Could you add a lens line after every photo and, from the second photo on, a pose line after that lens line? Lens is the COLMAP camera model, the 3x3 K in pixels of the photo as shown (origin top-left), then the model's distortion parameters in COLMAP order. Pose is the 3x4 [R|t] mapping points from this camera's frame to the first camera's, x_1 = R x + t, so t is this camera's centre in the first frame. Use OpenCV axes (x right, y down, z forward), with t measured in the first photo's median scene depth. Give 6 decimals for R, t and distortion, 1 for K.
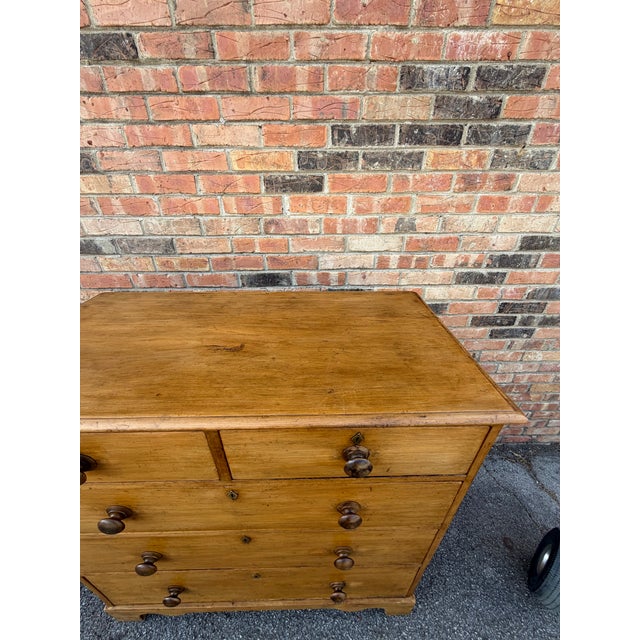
lens RADIAL K [[255.8, 0, 319.3], [0, 255.8, 318.7], [0, 0, 1]] dist [-0.000430, 0.000213]
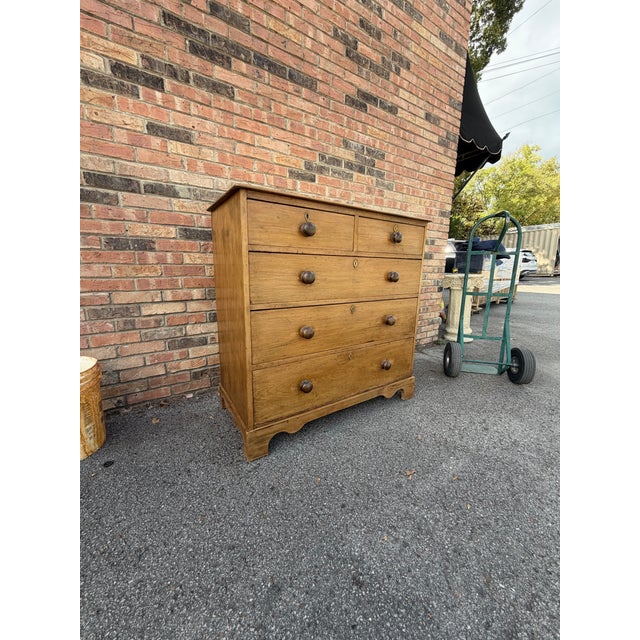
lens RADIAL K [[255.8, 0, 319.9], [0, 255.8, 319.2], [0, 0, 1]] dist [-0.000430, 0.000213]
pose [[0.849054, -0.096496, 0.519418, -1.103563], [0.243586, 0.943940, -0.222810, 0.964626], [-0.468799, 0.315700, 0.824961, -0.315698]]
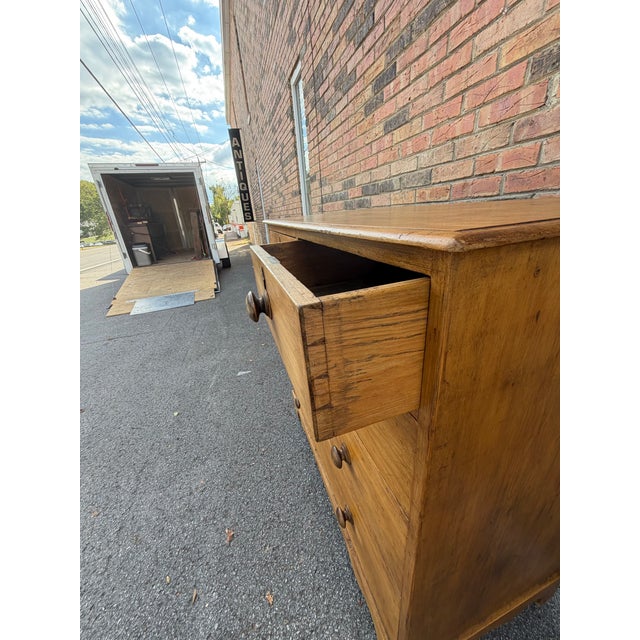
lens RADIAL K [[255.8, 0, 319.5], [0, 255.8, 319.1], [0, 0, 1]] dist [-0.000430, 0.000213]
pose [[0.298964, 0.350085, -0.887728, 0.566389], [-0.386519, 0.894973, 0.222772, 0.243333], [0.872482, 0.276523, 0.402878, 0.323961]]
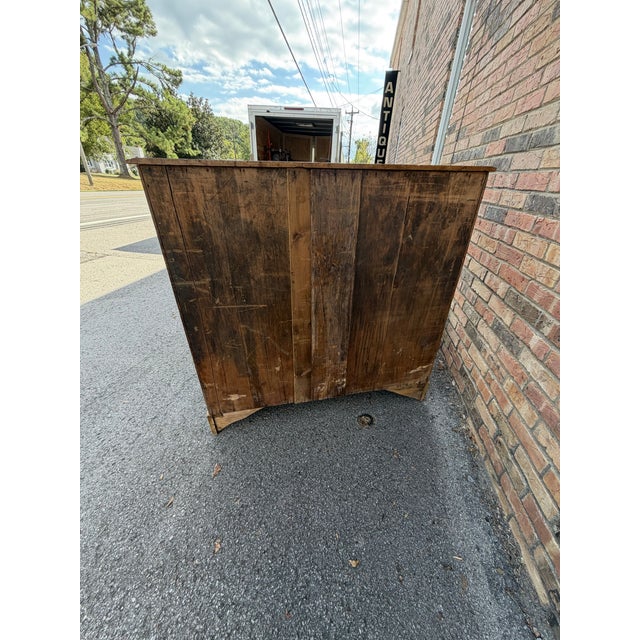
lens RADIAL K [[255.8, 0, 319.3], [0, 255.8, 319.1], [0, 0, 1]] dist [-0.000430, 0.000213]
pose [[-0.166987, 0.477951, -0.862368, 0.398111], [-0.504691, 0.709938, 0.491197, 0.169711], [0.846996, 0.517253, 0.122667, 0.584337]]
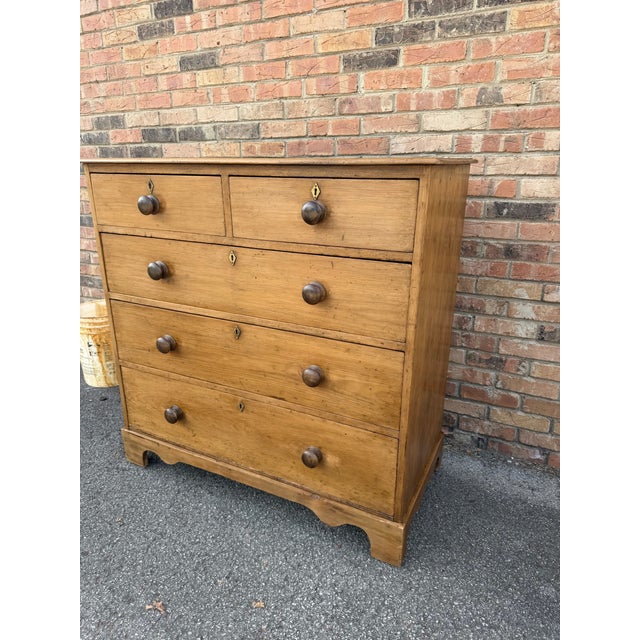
lens RADIAL K [[456.3, 0, 318.2], [0, 456.3, 322.1], [0, 0, 1]] dist [0.013561, -0.023071]
pose [[0.885975, 0.150962, -0.438473, 0.665025], [-0.223829, 0.967308, -0.119233, 0.728801], [0.406138, 0.203780, 0.890800, -0.471996]]
